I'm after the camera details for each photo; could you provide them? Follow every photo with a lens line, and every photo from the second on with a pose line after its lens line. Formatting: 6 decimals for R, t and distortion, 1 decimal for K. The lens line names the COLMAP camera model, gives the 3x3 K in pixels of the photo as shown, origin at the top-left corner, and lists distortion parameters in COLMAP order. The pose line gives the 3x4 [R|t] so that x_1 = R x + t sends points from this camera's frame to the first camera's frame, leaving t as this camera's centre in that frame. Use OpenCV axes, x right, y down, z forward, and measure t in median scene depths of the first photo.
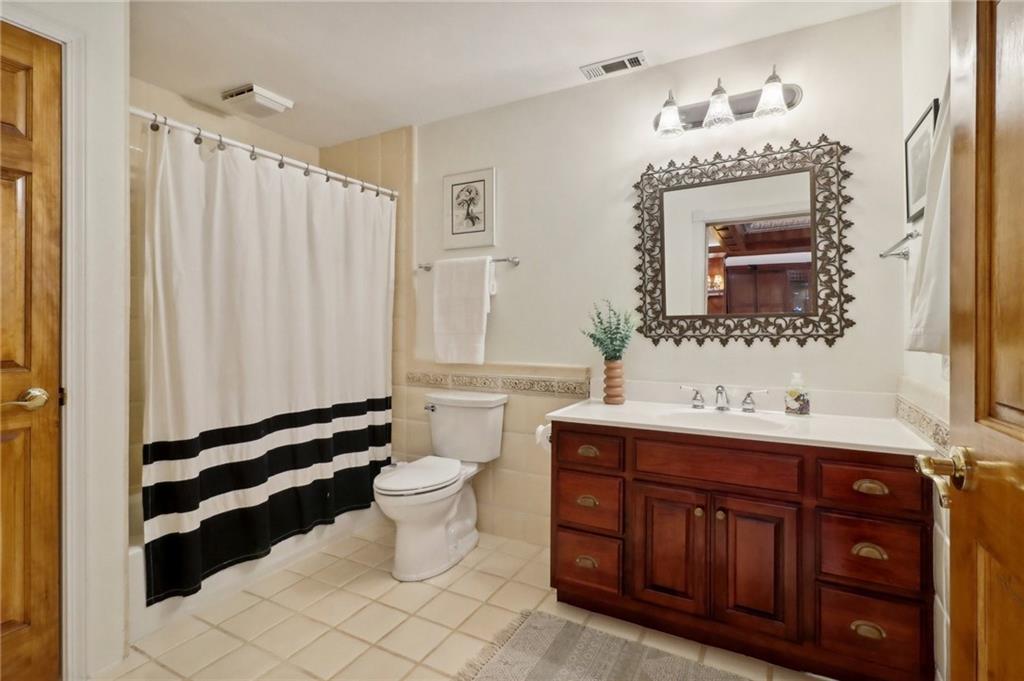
lens RADIAL K [[484.7, 0, 519.5], [0, 484.7, 325.9], [0, 0, 1]] dist [0.003209, 0.001168]
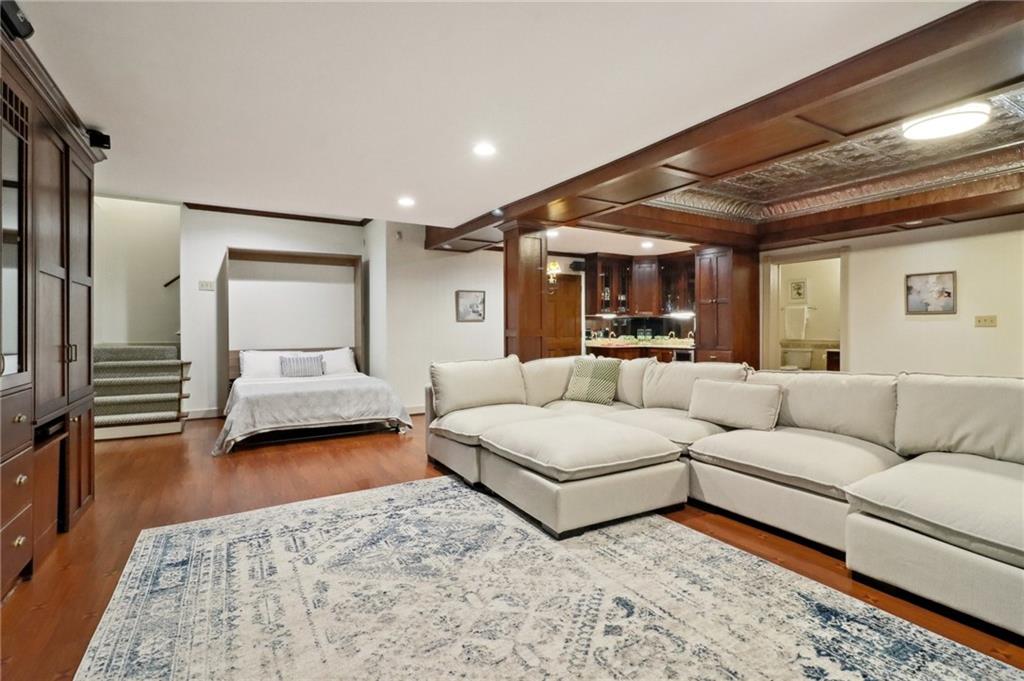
lens RADIAL K [[484.7, 0, 517.5], [0, 484.7, 328.4], [0, 0, 1]] dist [0.003209, 0.001168]
pose [[0.862920, 0.001631, -0.505337, -0.108527], [-0.000657, 0.999998, 0.002107, -0.001828], [0.505339, -0.001486, 0.862919, -3.447636]]
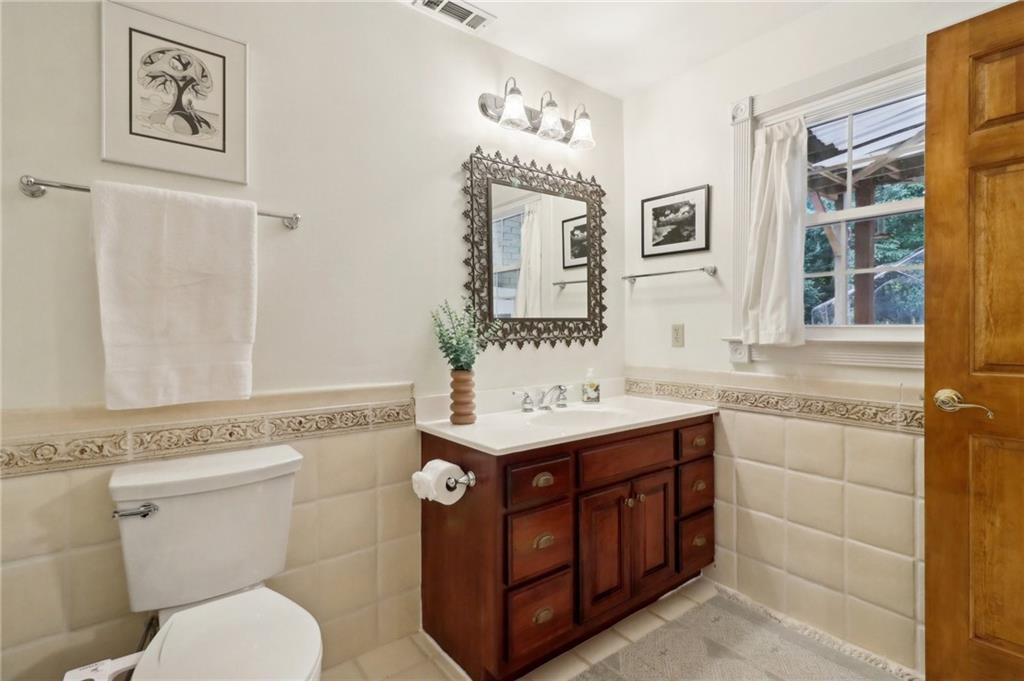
lens RADIAL K [[484.7, 0, 511.6], [0, 484.7, 335.3], [0, 0, 1]] dist [0.003209, 0.001168]
pose [[0.415869, -0.003939, 0.909416, -0.546343], [0.006034, 0.999981, 0.001572, 0.011857], [-0.909404, 0.004834, 0.415885, 0.614751]]
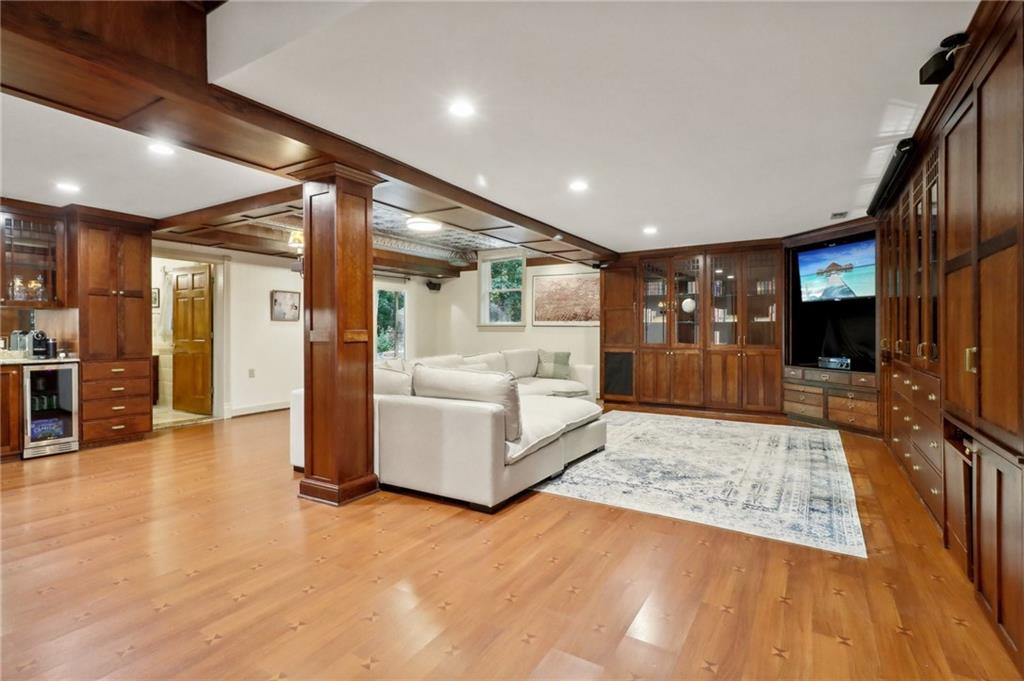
lens RADIAL K [[484.7, 0, 522.0], [0, 484.7, 335.0], [0, 0, 1]] dist [0.003209, 0.001168]
pose [[0.042482, -0.001966, 0.999095, -2.789998], [-0.000651, 0.999998, 0.001995, 0.019677], [-0.999097, -0.000735, 0.042481, -2.081642]]
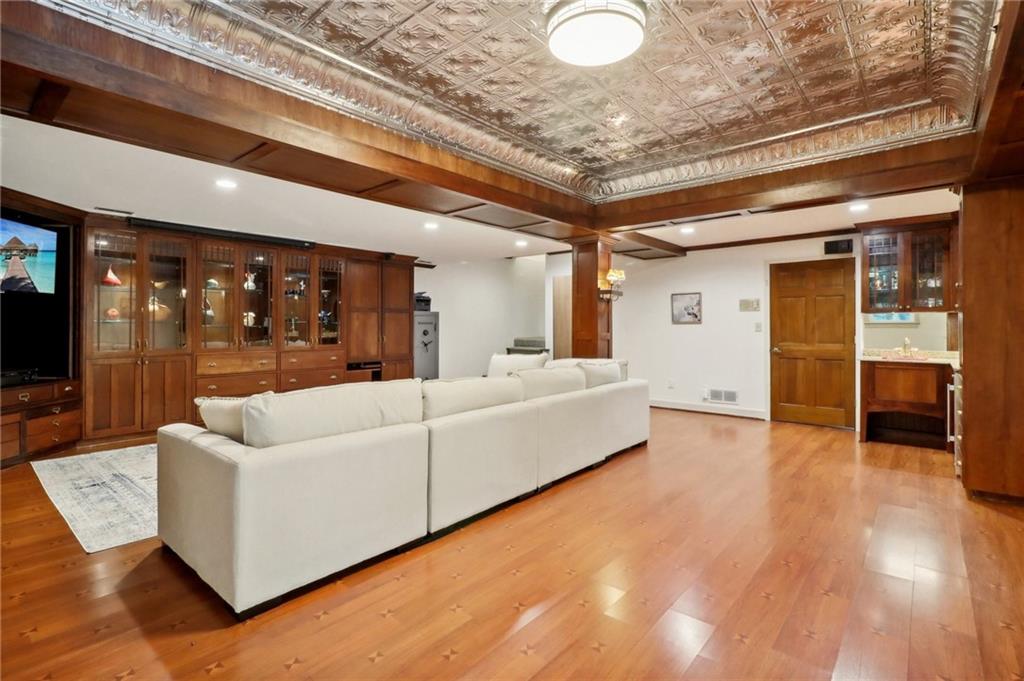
lens RADIAL K [[484.7, 0, 519.7], [0, 484.7, 328.1], [0, 0, 1]] dist [0.003209, 0.001168]
pose [[-0.200761, 0.006725, -0.979617, 1.387065], [0.001189, 0.999977, 0.006621, -0.034134], [0.979640, 0.000164, -0.200764, -1.283288]]
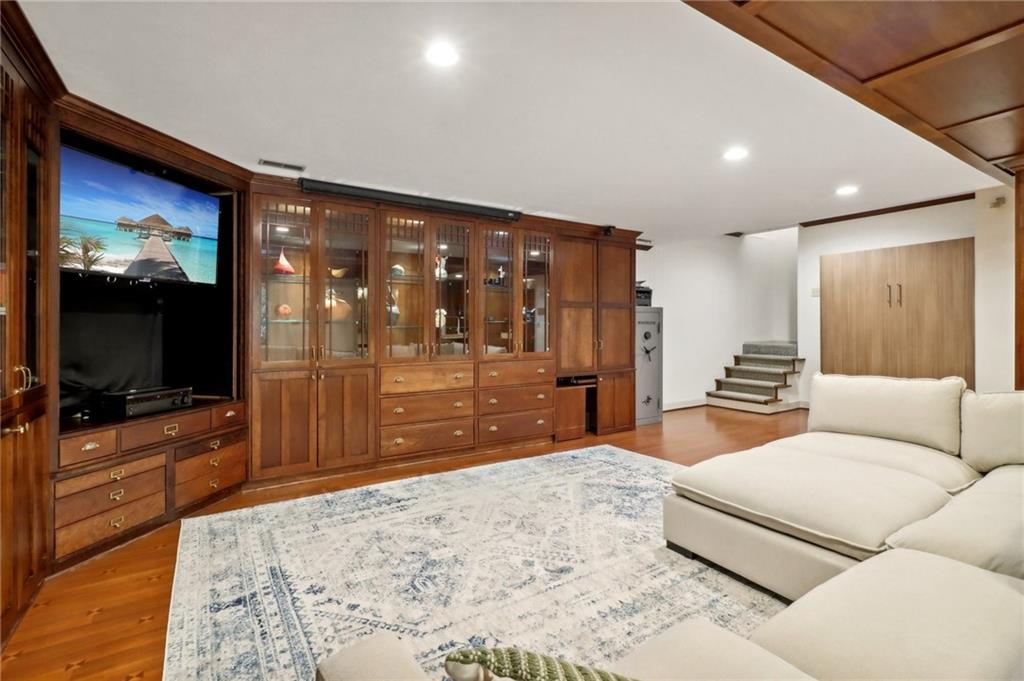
lens RADIAL K [[484.7, 0, 521.0], [0, 484.7, 329.7], [0, 0, 1]] dist [0.003209, 0.001168]
pose [[-0.468010, 0.009851, -0.883668, 0.625844], [0.004052, 0.999951, 0.009001, -0.035980], [0.883714, 0.000632, -0.468027, -2.107245]]
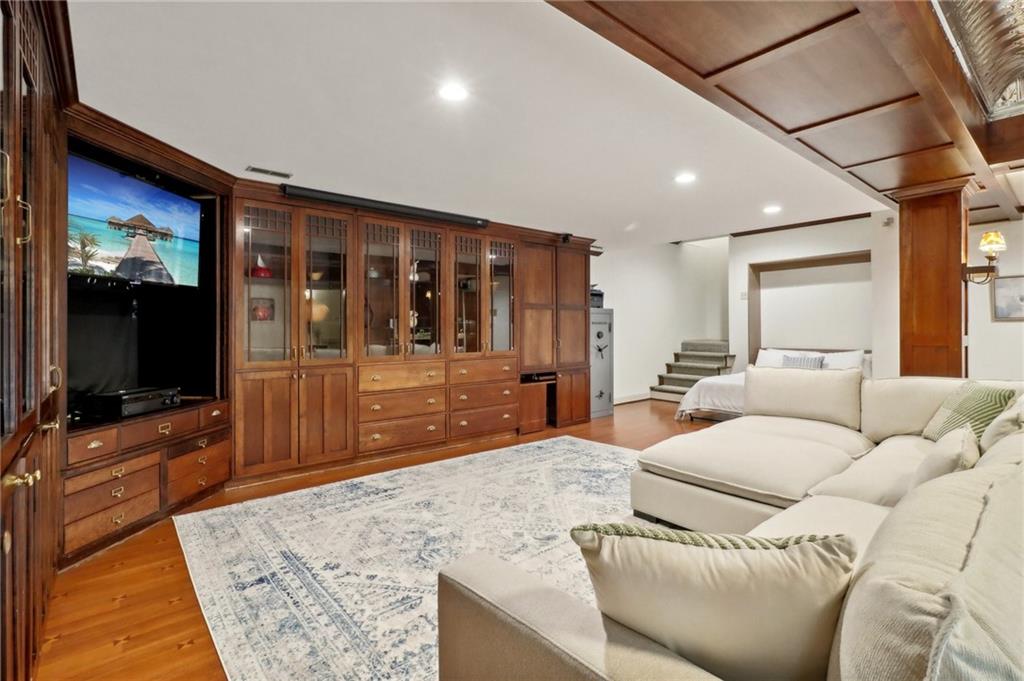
lens RADIAL K [[484.7, 0, 522.5], [0, 484.7, 328.7], [0, 0, 1]] dist [0.003209, 0.001168]
pose [[-0.353226, 0.008362, -0.935501, 0.822697], [0.007174, 0.999955, 0.006230, -0.035251], [0.935511, -0.004511, -0.353270, -2.154568]]
